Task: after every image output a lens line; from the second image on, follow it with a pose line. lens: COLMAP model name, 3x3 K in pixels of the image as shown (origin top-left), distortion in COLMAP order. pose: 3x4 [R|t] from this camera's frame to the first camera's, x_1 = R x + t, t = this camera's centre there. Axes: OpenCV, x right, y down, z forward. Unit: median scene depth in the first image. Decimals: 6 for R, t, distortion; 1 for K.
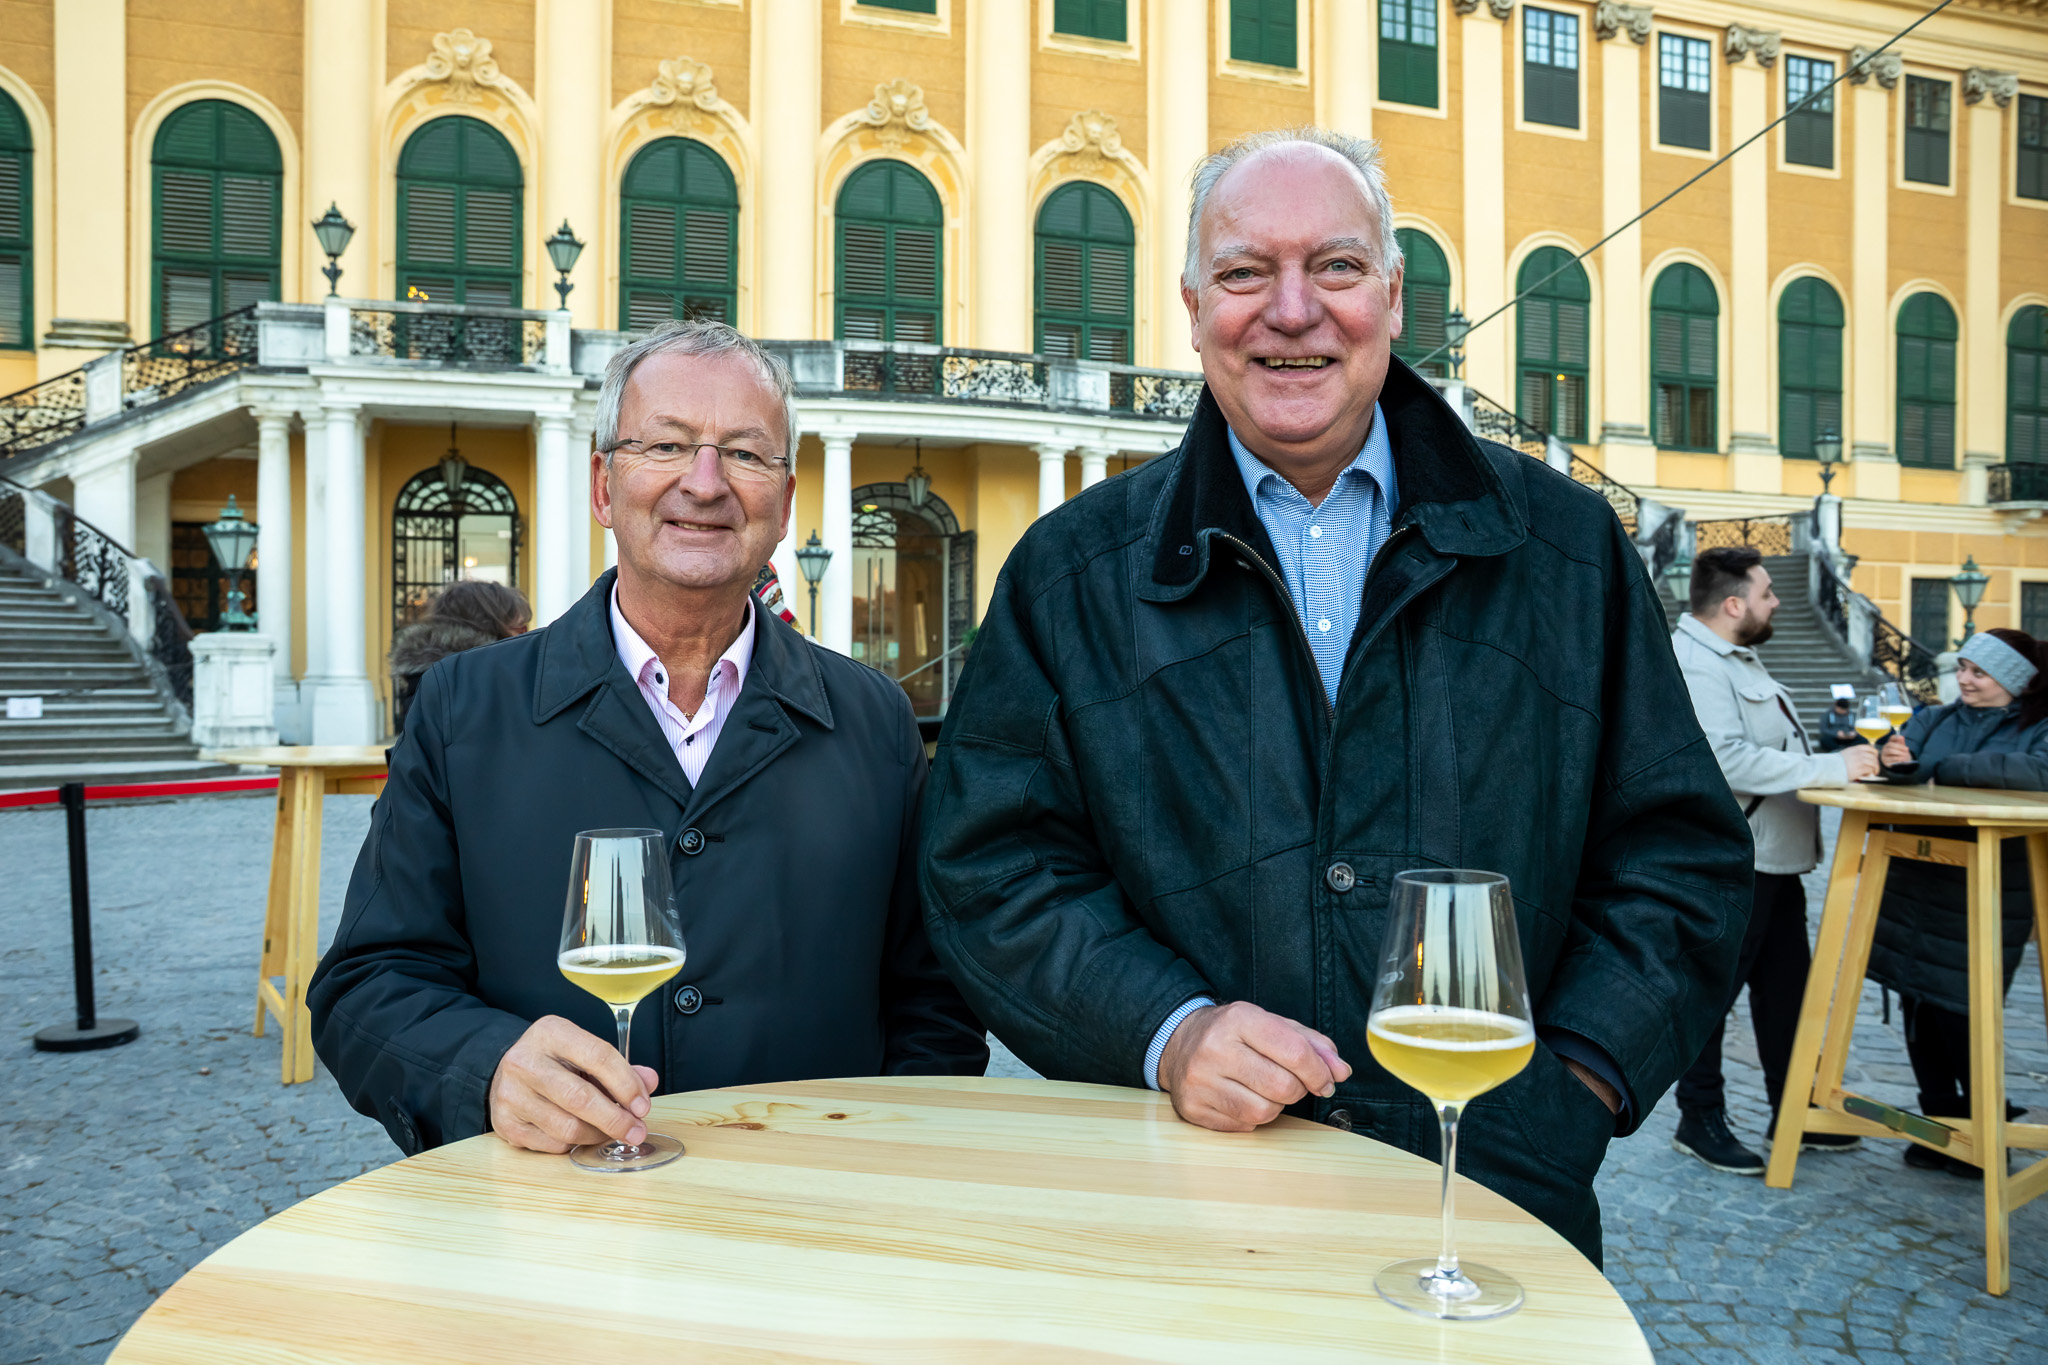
lens RADIAL K [[1463.4, 0, 1024.3], [0, 1463.4, 735.9], [0, 0, 1]] dist [-0.021731, 0.041363]
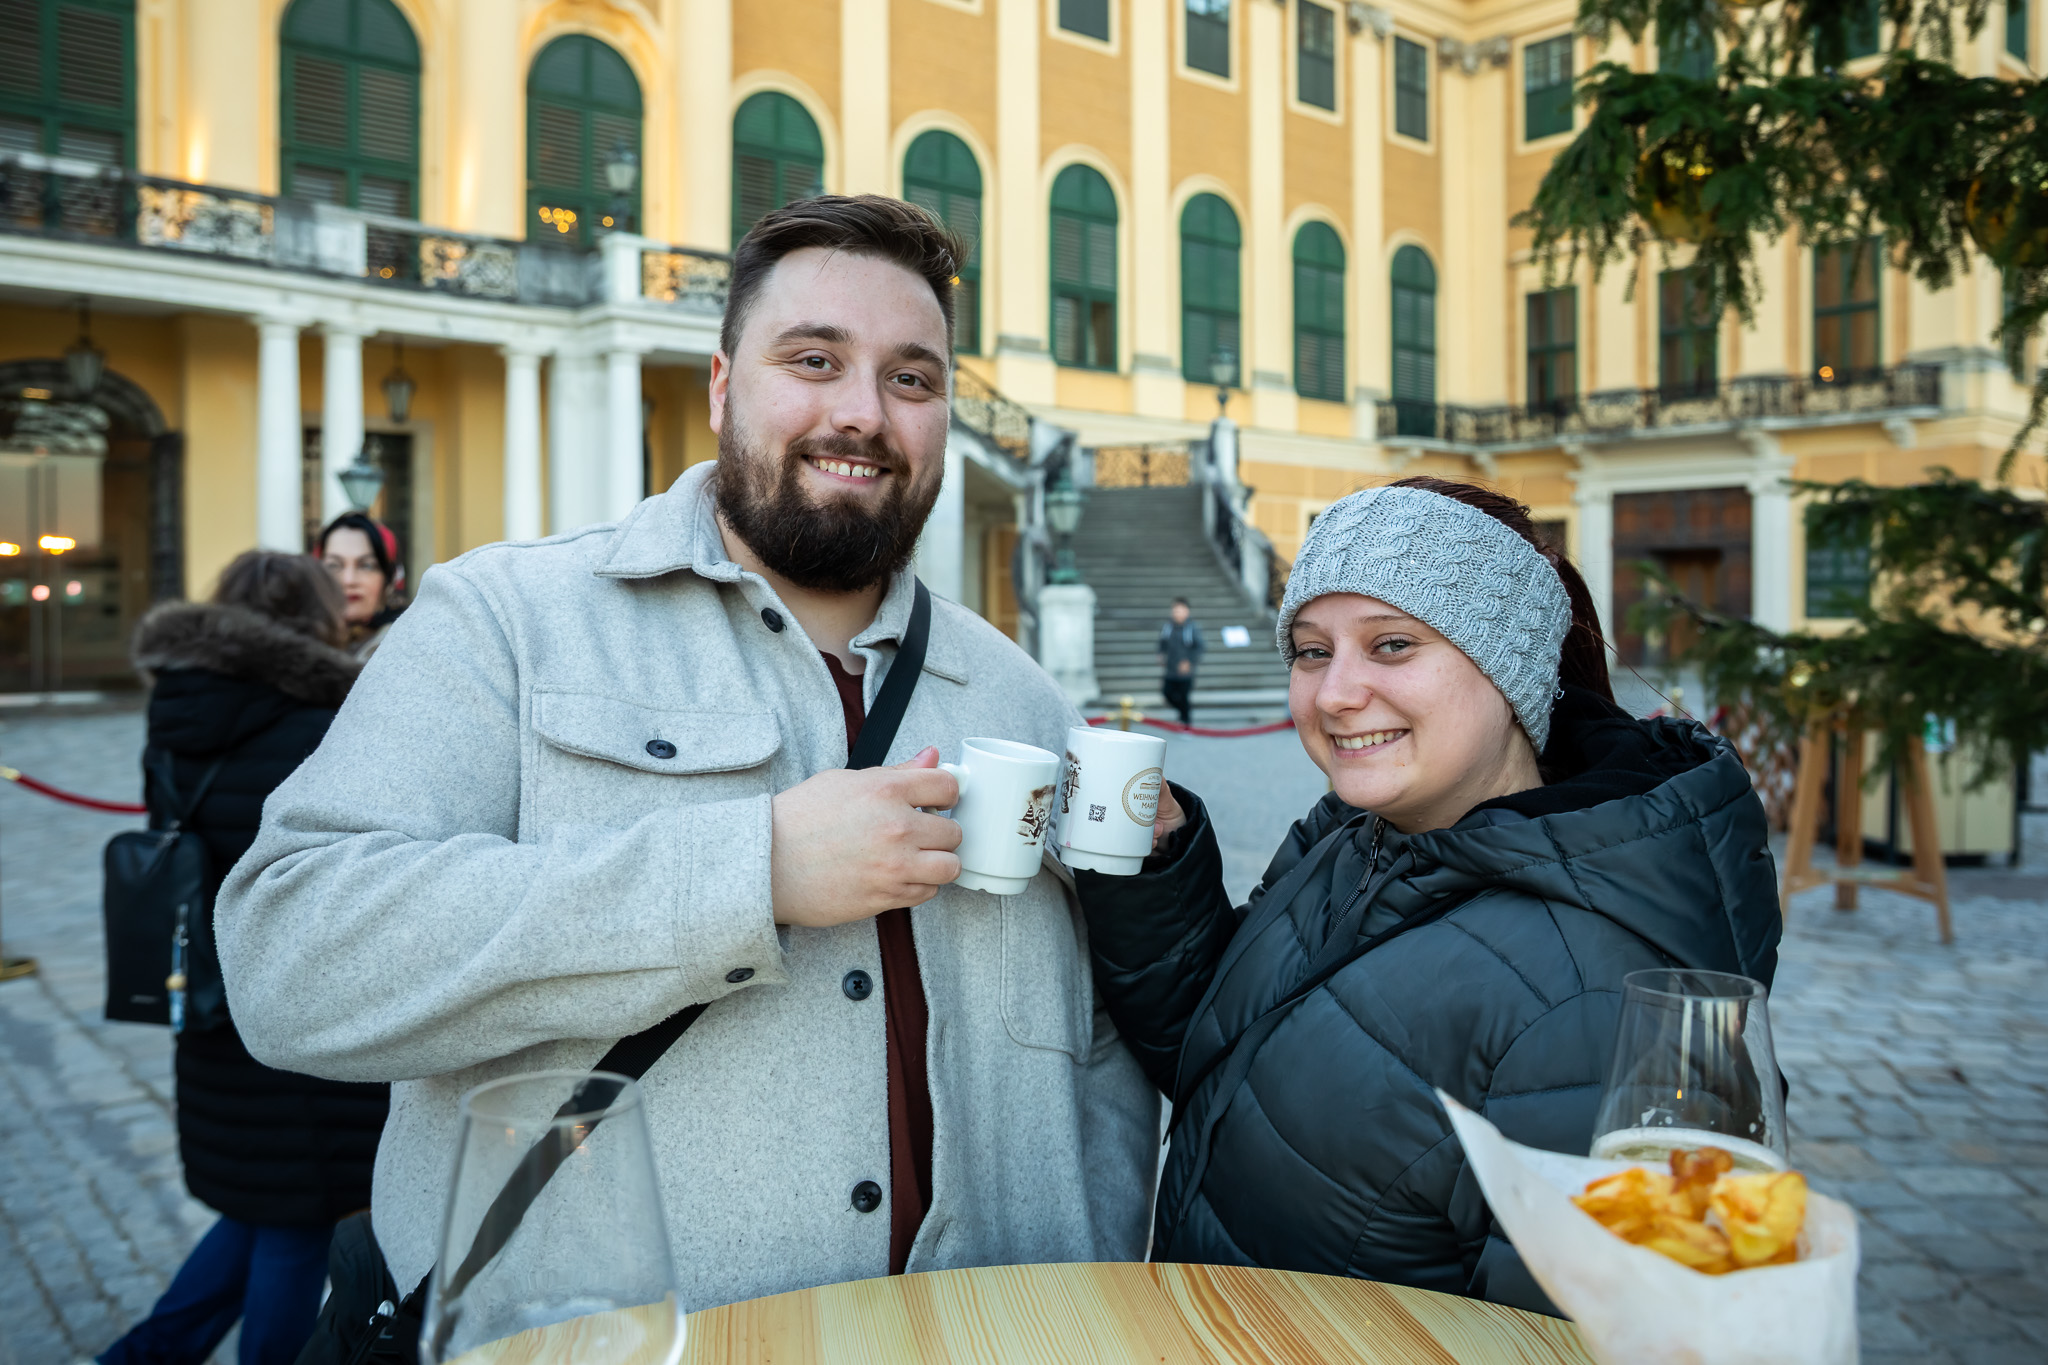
lens RADIAL K [[1879.0, 0, 1024.0], [0, 1879.0, 682.5], [0, 0, 1]] dist [0.011223, 0.013032]
pose [[0.901474, -0.026668, 0.432011, -0.095903], [0.030795, 0.999522, -0.002560, 0.000492], [-0.431736, 0.015612, 0.901865, -0.033341]]
